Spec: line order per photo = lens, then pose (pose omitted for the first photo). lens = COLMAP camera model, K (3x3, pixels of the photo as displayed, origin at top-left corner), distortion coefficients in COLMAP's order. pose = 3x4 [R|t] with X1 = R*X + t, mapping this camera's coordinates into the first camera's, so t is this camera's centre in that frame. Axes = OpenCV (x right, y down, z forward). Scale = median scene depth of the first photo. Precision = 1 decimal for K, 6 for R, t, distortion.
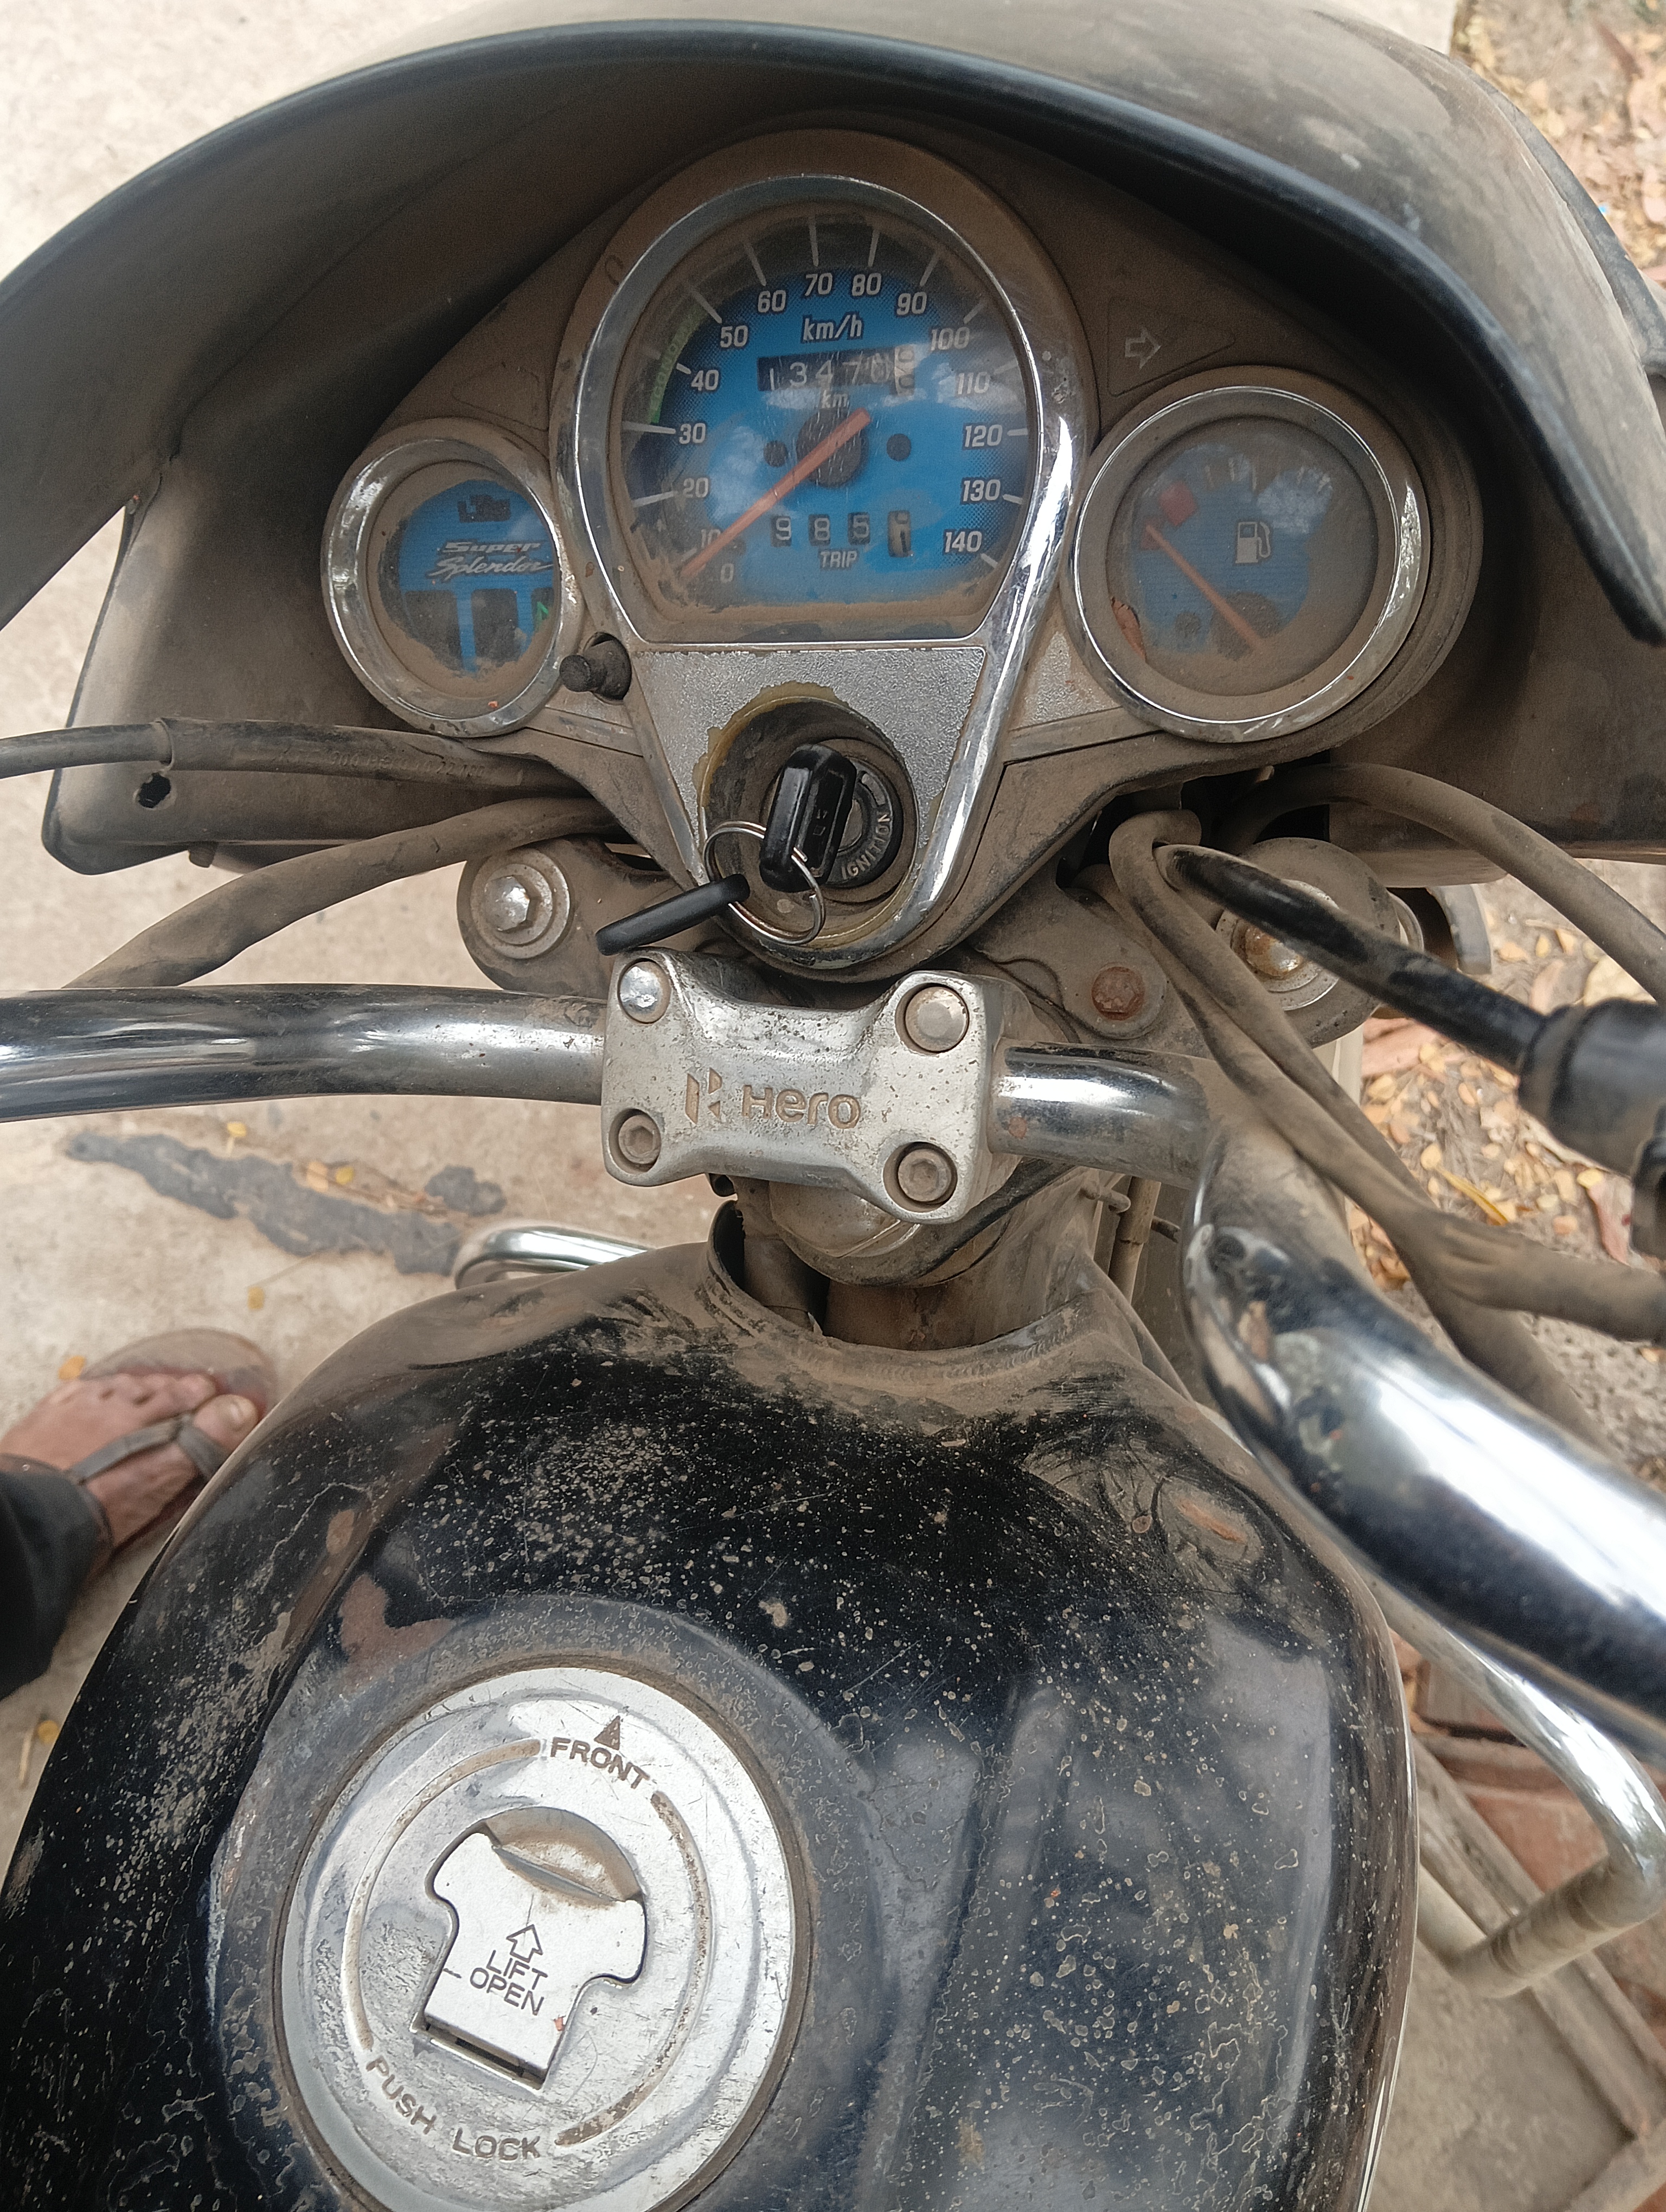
lens RADIAL K [[1781.7, 0, 828.9], [0, 1781.7, 1116.5], [0, 0, 1]] dist [0.105030, -0.310359]
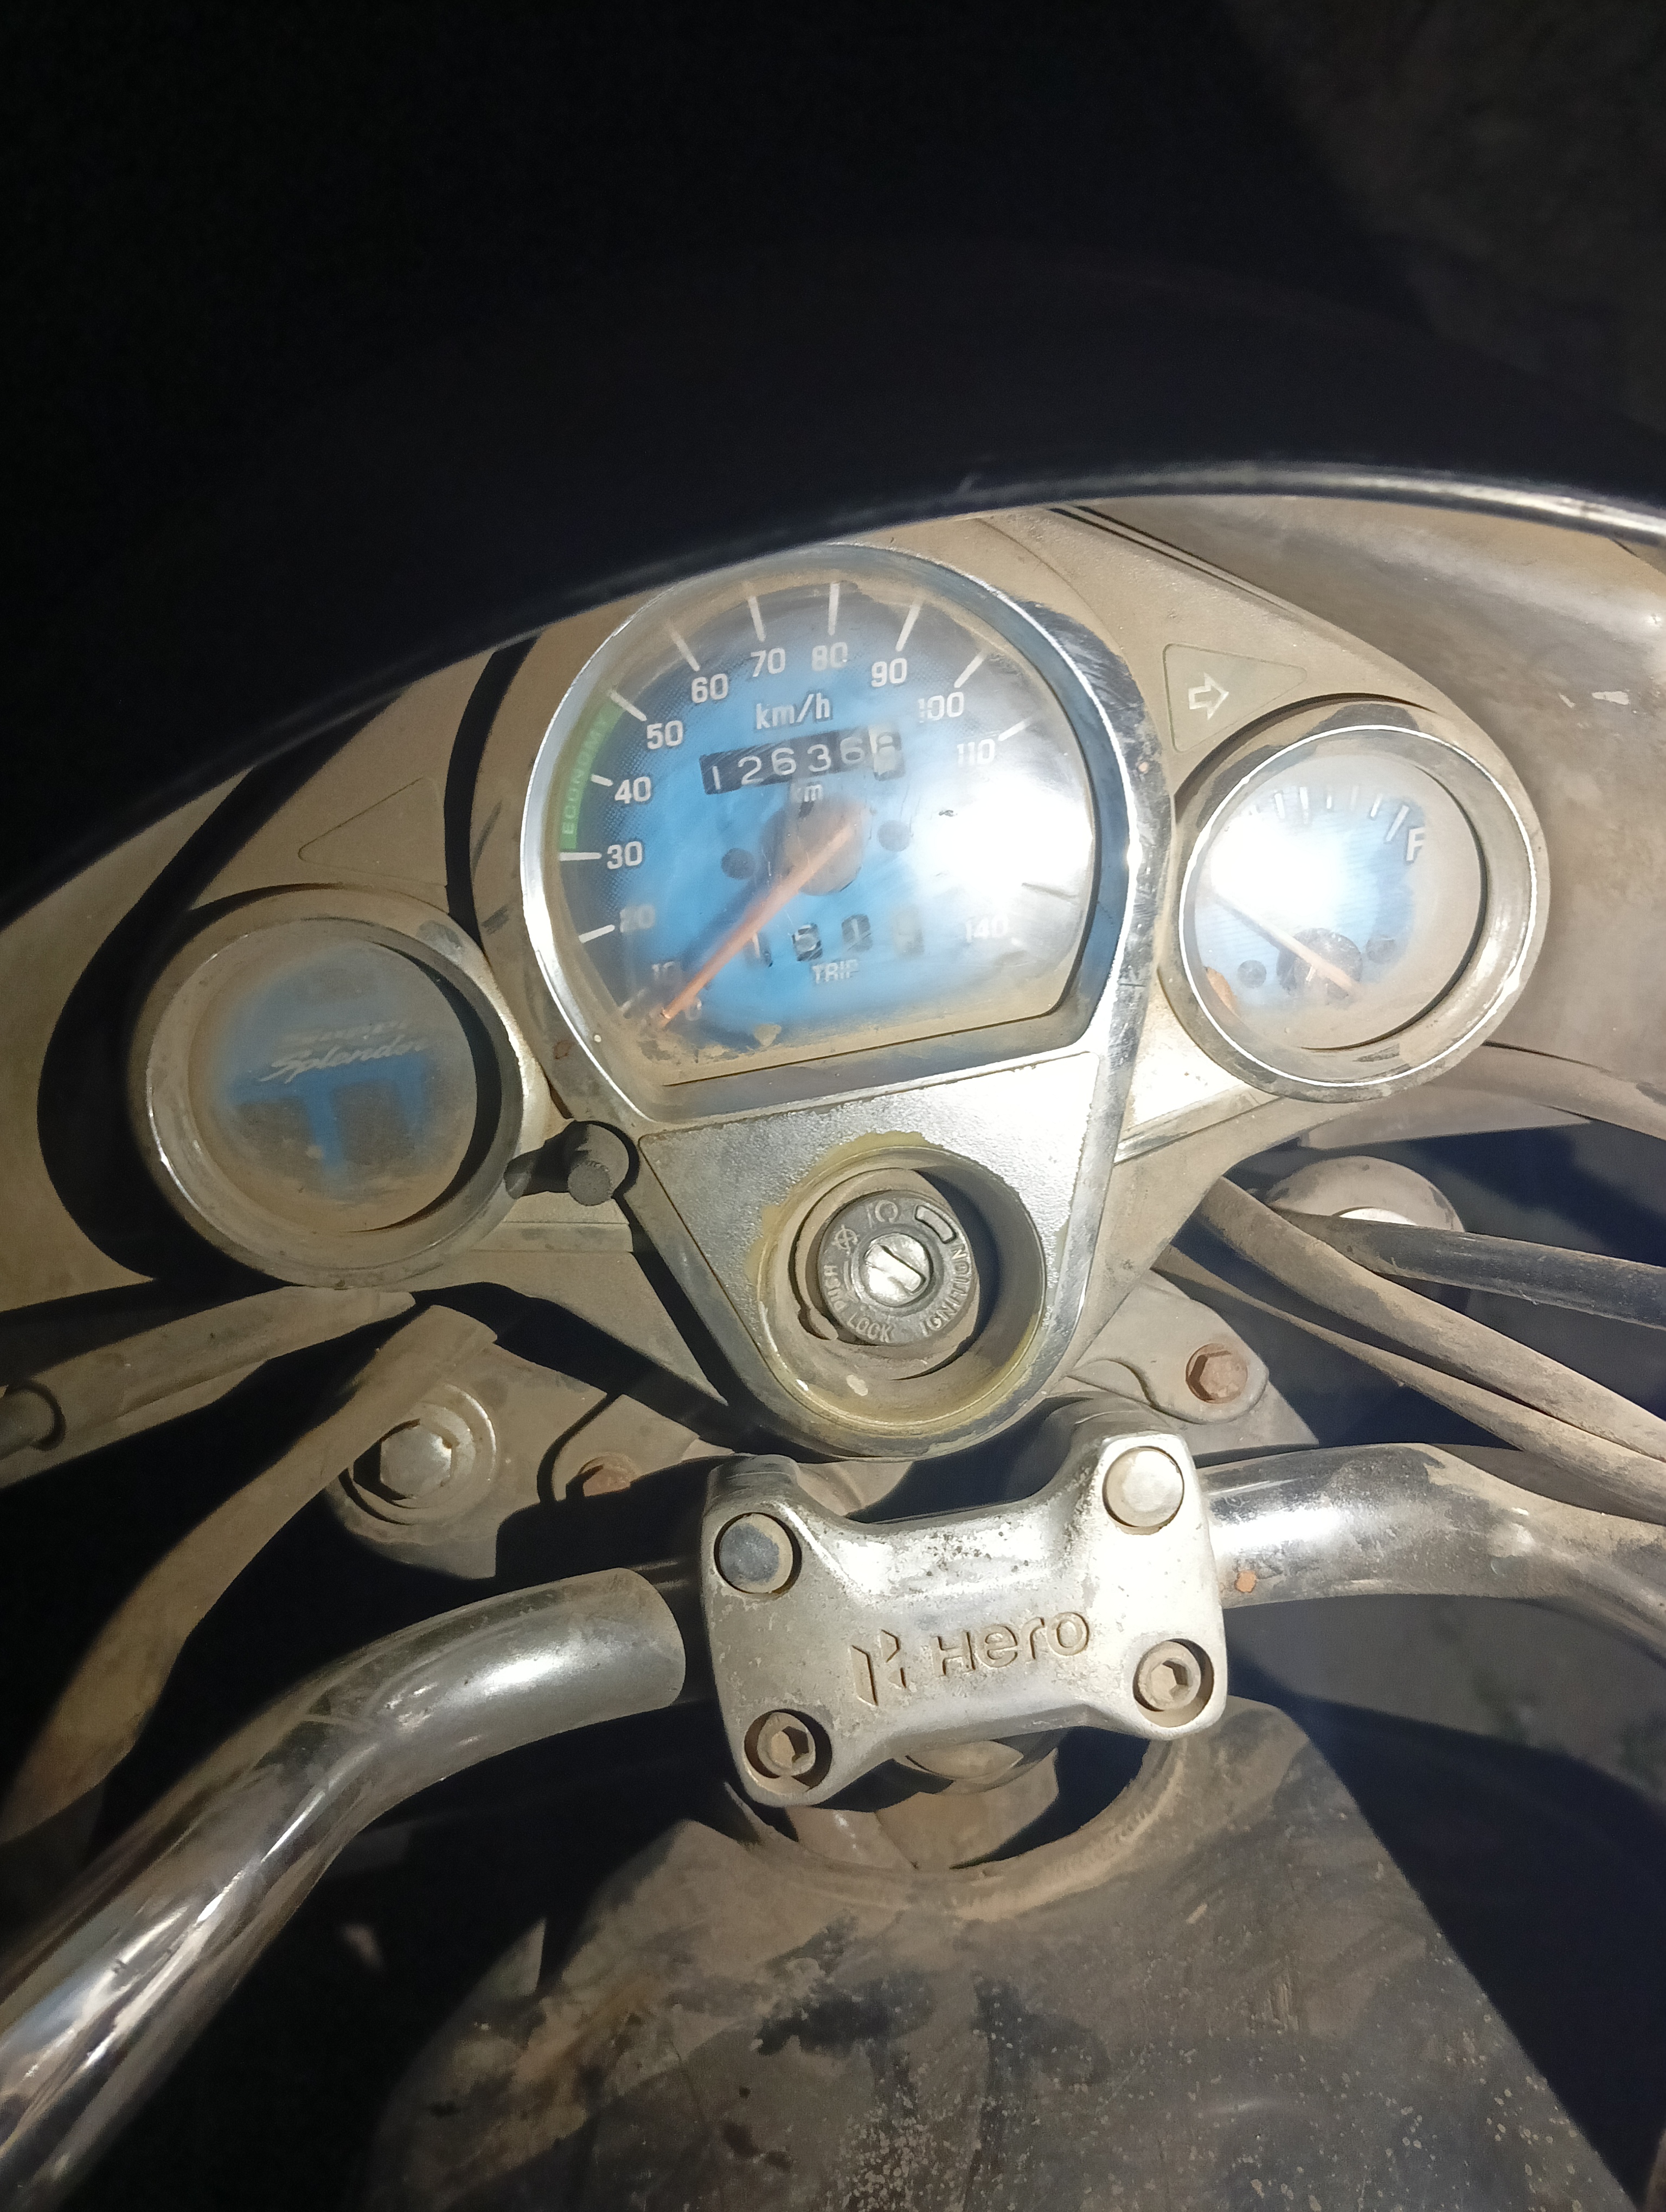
lens RADIAL K [[1781.7, 0, 828.9], [0, 1781.7, 1116.5], [0, 0, 1]] dist [0.105030, -0.310359]
pose [[0.892373, -0.229359, 0.388671, -0.337063], [0.264053, 0.963778, -0.037517, -0.218066], [-0.365988, 0.136109, 0.920612, 0.254748]]
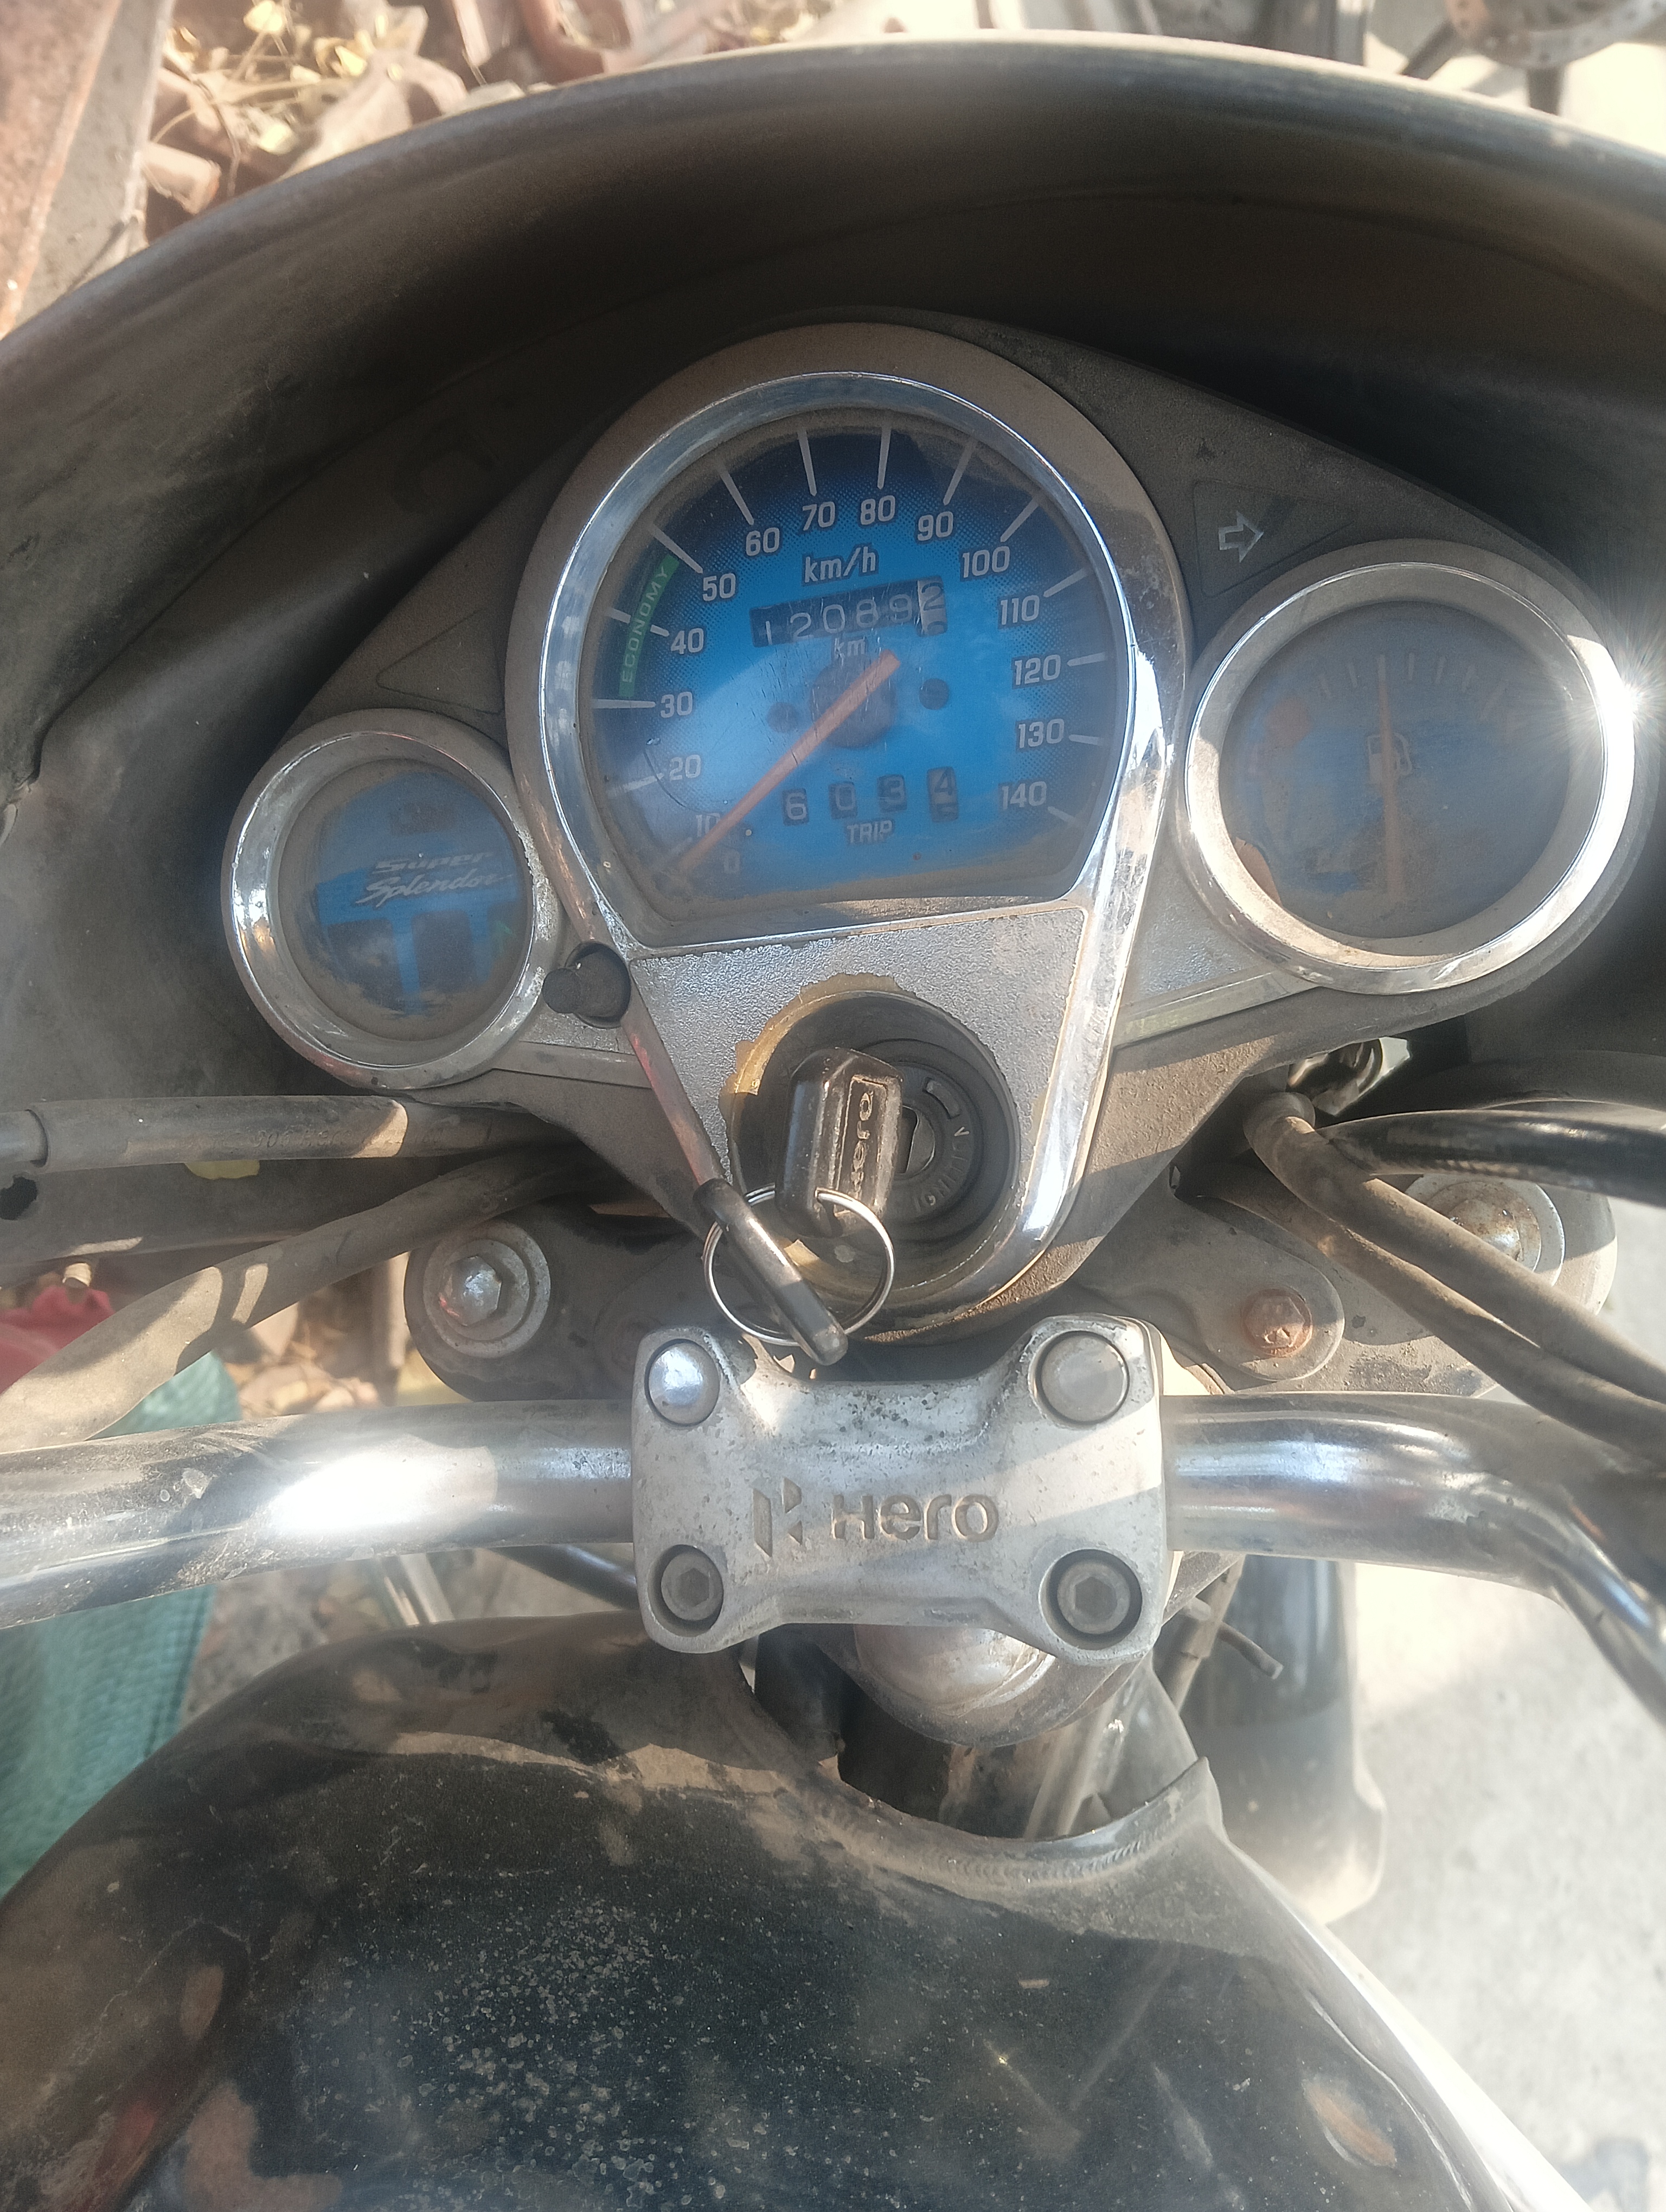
lens RADIAL K [[1747.1, 0, 834.0], [0, 1747.1, 1121.7], [0, 0, 1]] dist [0.113309, -0.265277]
pose [[0.991695, -0.097480, 0.083901, -0.092303], [0.111908, 0.975515, -0.189335, -0.030615], [-0.063390, 0.197152, 0.978321, 0.243271]]
